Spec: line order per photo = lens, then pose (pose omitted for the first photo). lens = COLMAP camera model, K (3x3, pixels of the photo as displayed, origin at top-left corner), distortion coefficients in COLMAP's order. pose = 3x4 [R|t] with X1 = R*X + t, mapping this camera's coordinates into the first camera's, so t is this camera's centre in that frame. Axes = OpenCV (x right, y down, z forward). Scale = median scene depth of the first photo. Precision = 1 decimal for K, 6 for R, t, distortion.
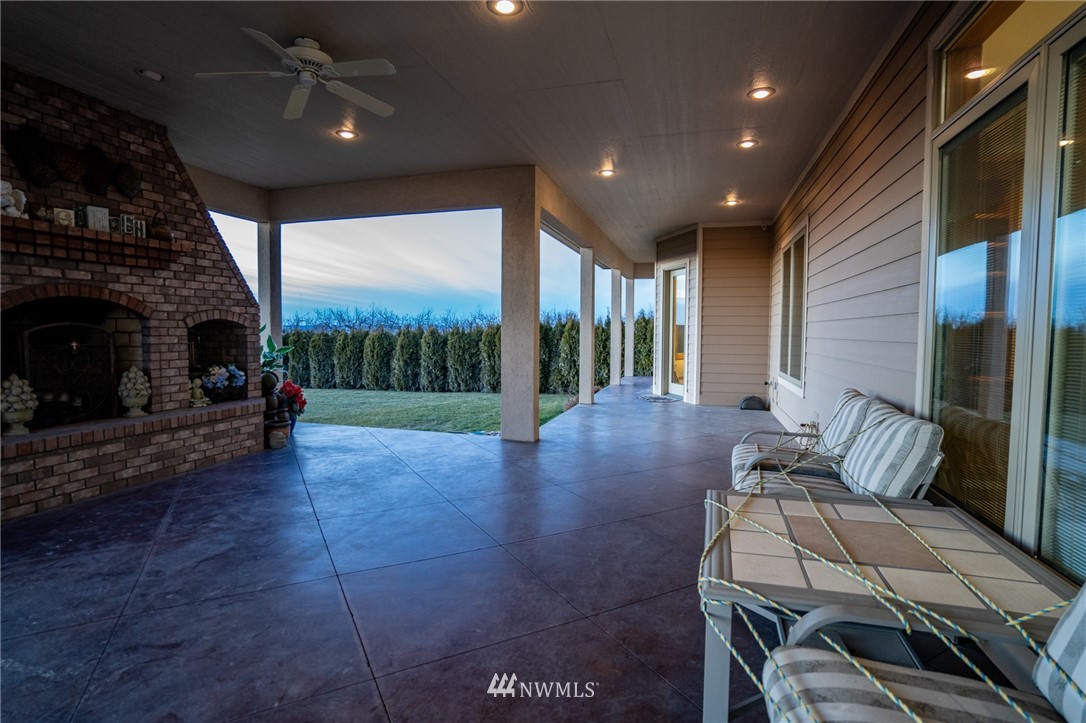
lens RADIAL K [[539.9, 0, 538.9], [0, 539.9, 361.2], [0, 0, 1]] dist [-0.076140, 0.033366]
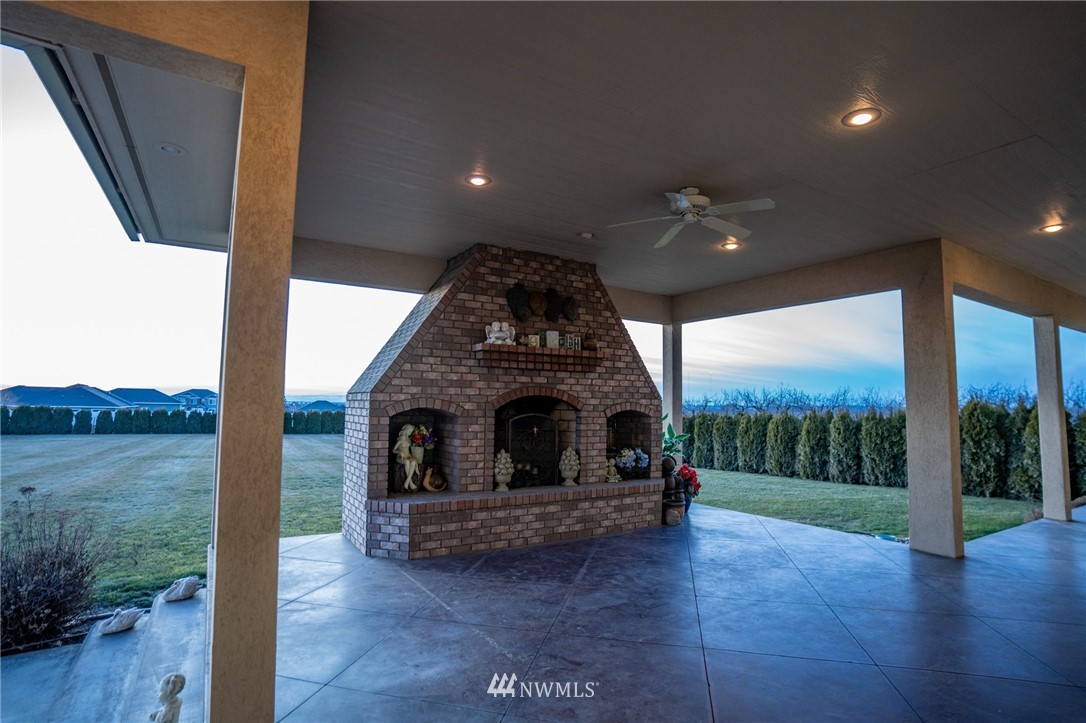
lens RADIAL K [[539.9, 0, 538.9], [0, 539.9, 361.2], [0, 0, 1]] dist [-0.076140, 0.033366]
pose [[0.747348, -0.052018, -0.662393, 0.073134], [-0.048065, 0.990086, -0.131981, -0.019936], [0.662692, 0.130473, 0.737439, -0.078238]]
